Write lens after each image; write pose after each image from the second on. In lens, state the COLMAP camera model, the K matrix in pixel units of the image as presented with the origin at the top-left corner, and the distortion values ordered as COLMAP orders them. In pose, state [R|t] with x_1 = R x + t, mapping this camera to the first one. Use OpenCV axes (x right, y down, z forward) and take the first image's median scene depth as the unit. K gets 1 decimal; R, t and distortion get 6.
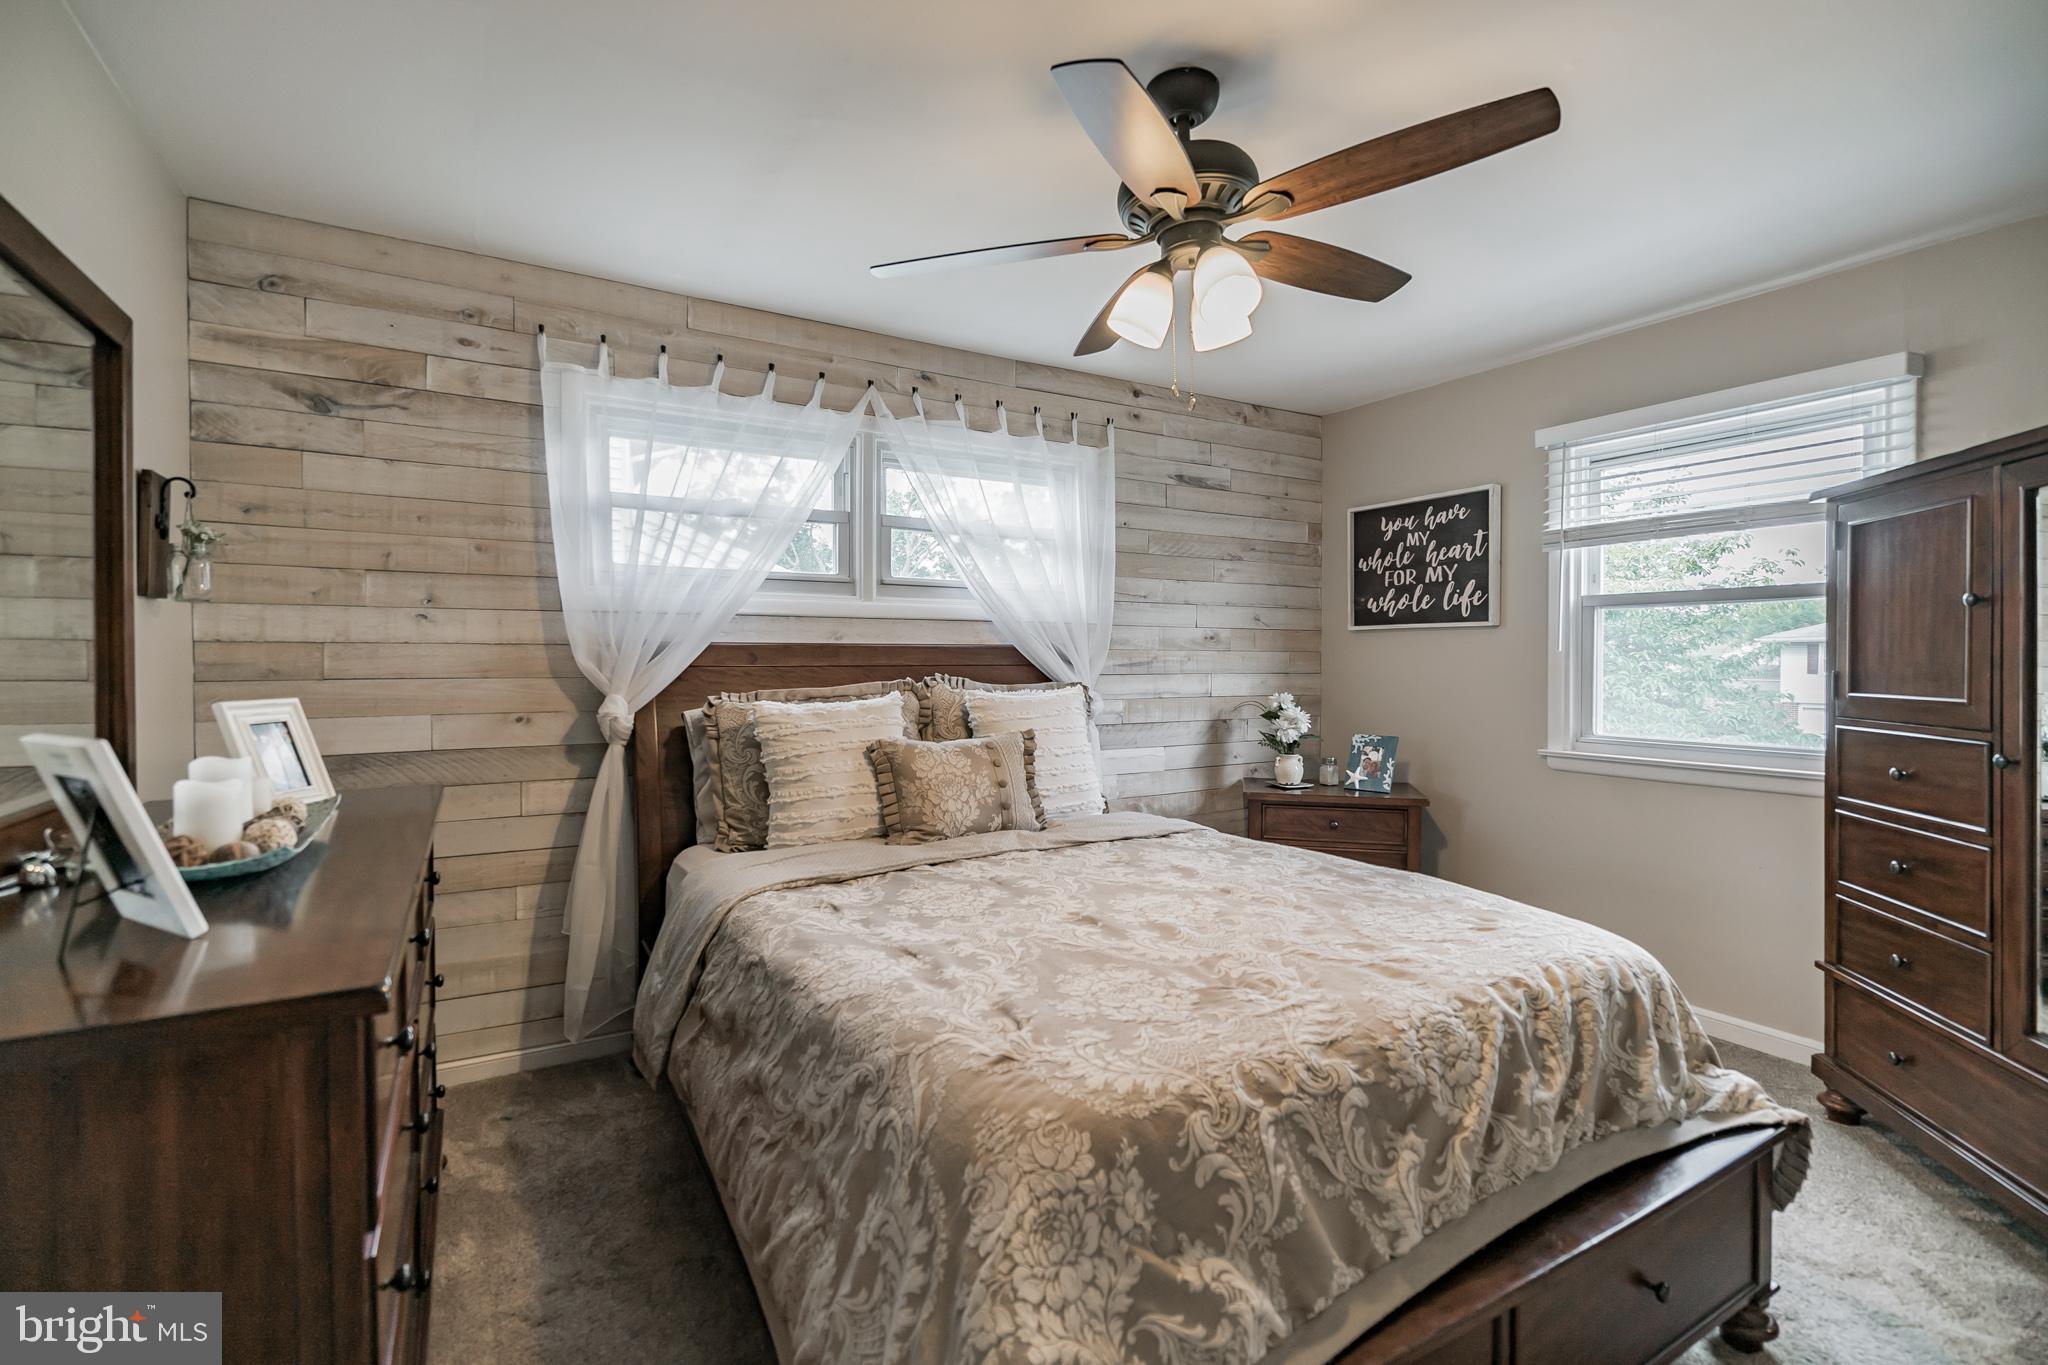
lens RADIAL K [[929.4, 0, 1021.5], [0, 929.4, 668.4], [0, 0, 1]] dist [0.012407, 0.000452]
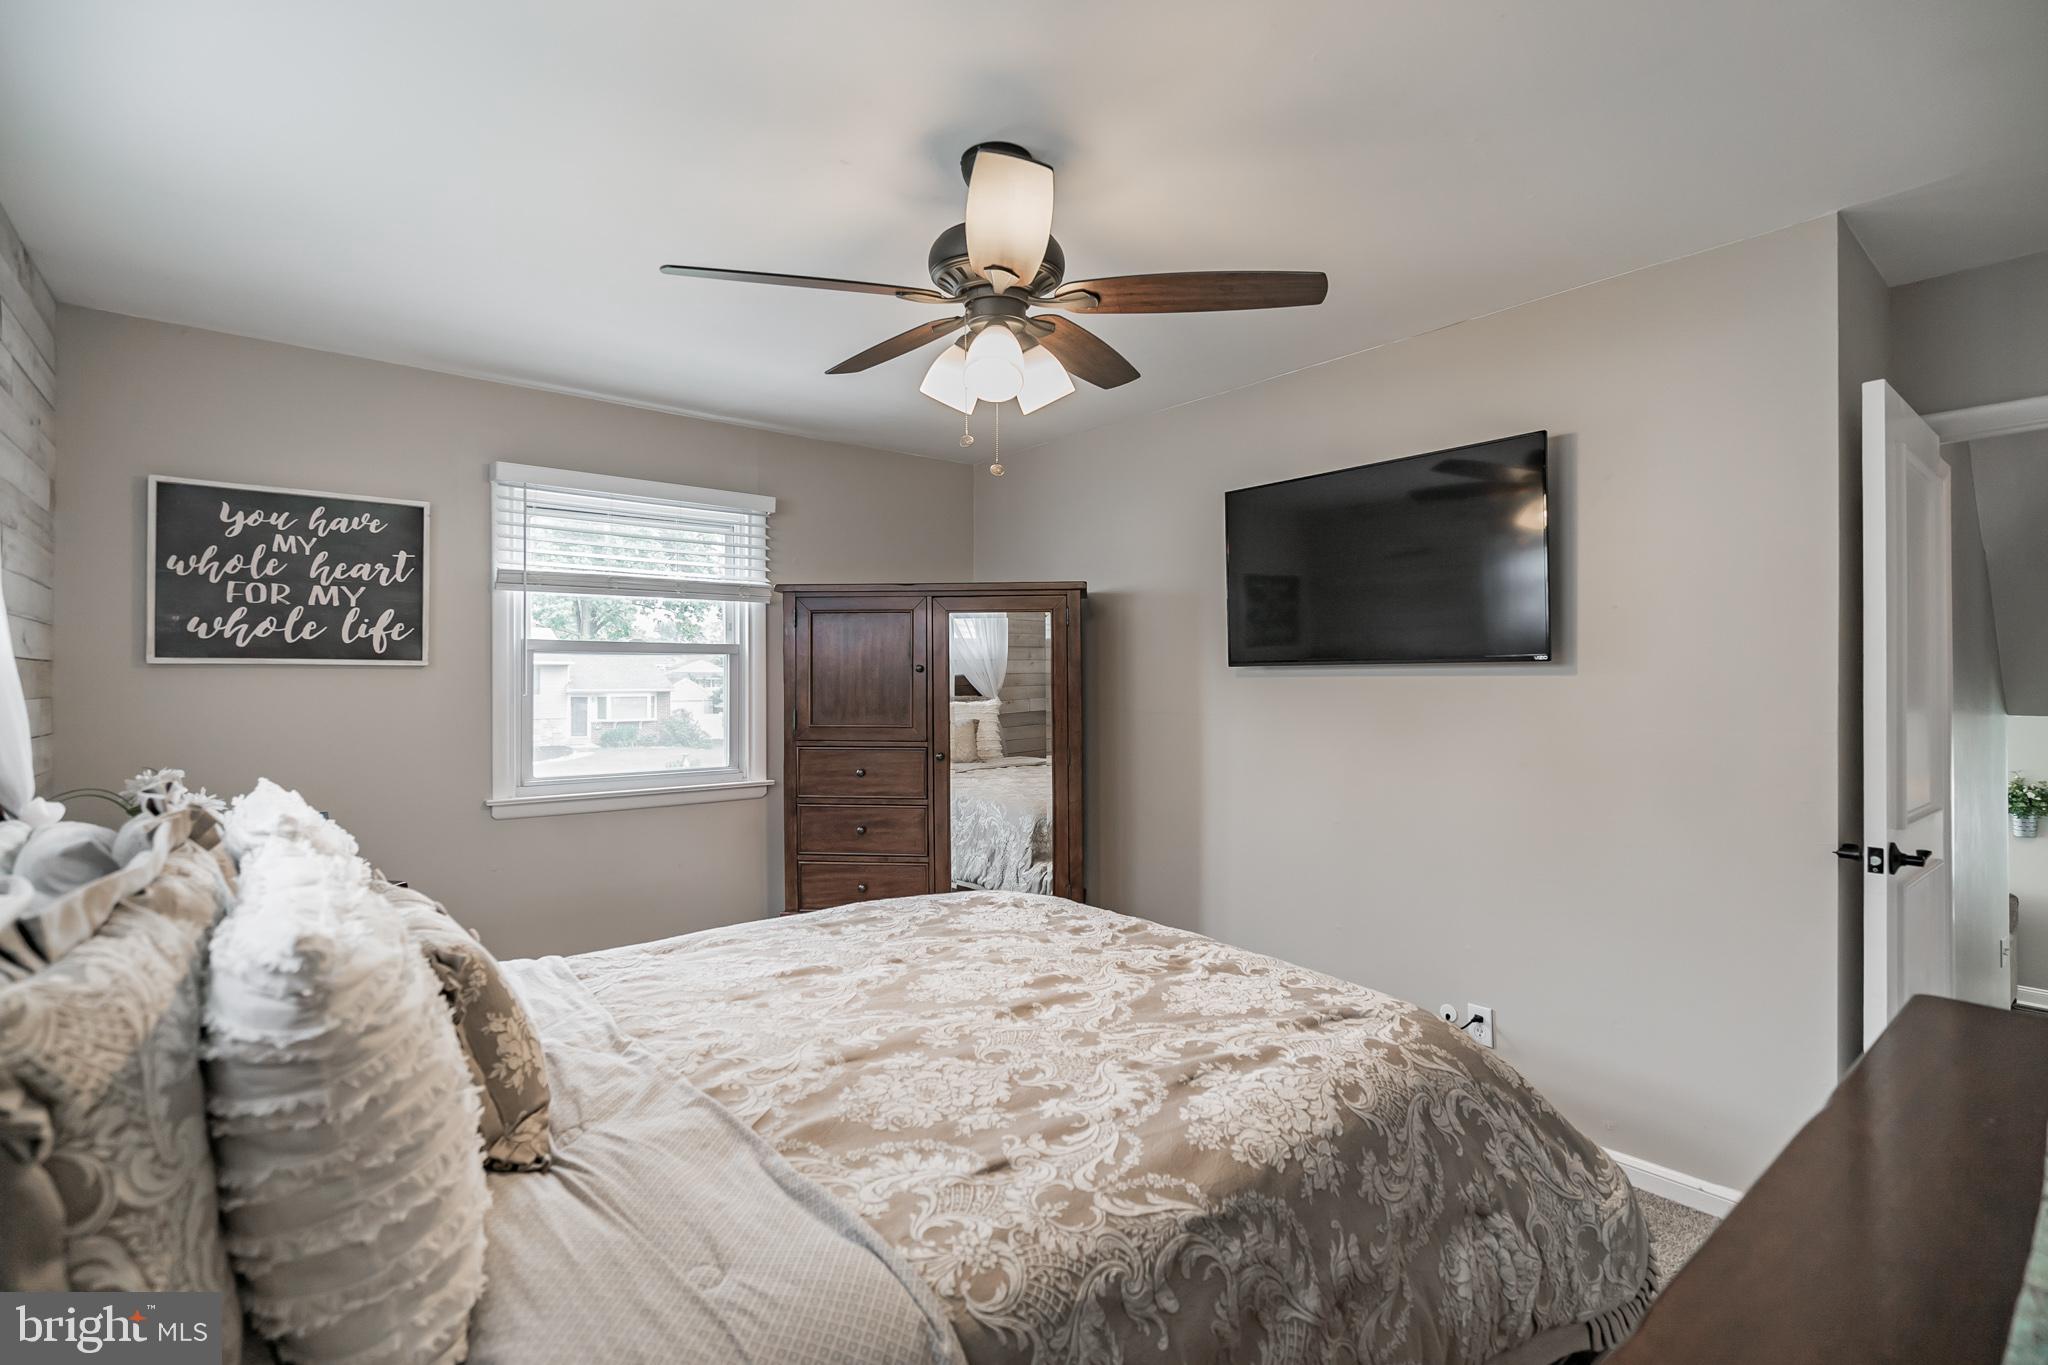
lens RADIAL K [[929.4, 0, 1021.5], [0, 929.4, 668.4], [0, 0, 1]] dist [0.012407, 0.000452]
pose [[-0.143668, 0.010810, 0.989567, -0.451138], [0.009747, 0.999907, -0.009508, -0.031132], [-0.989578, 0.008279, -0.143760, 0.605046]]
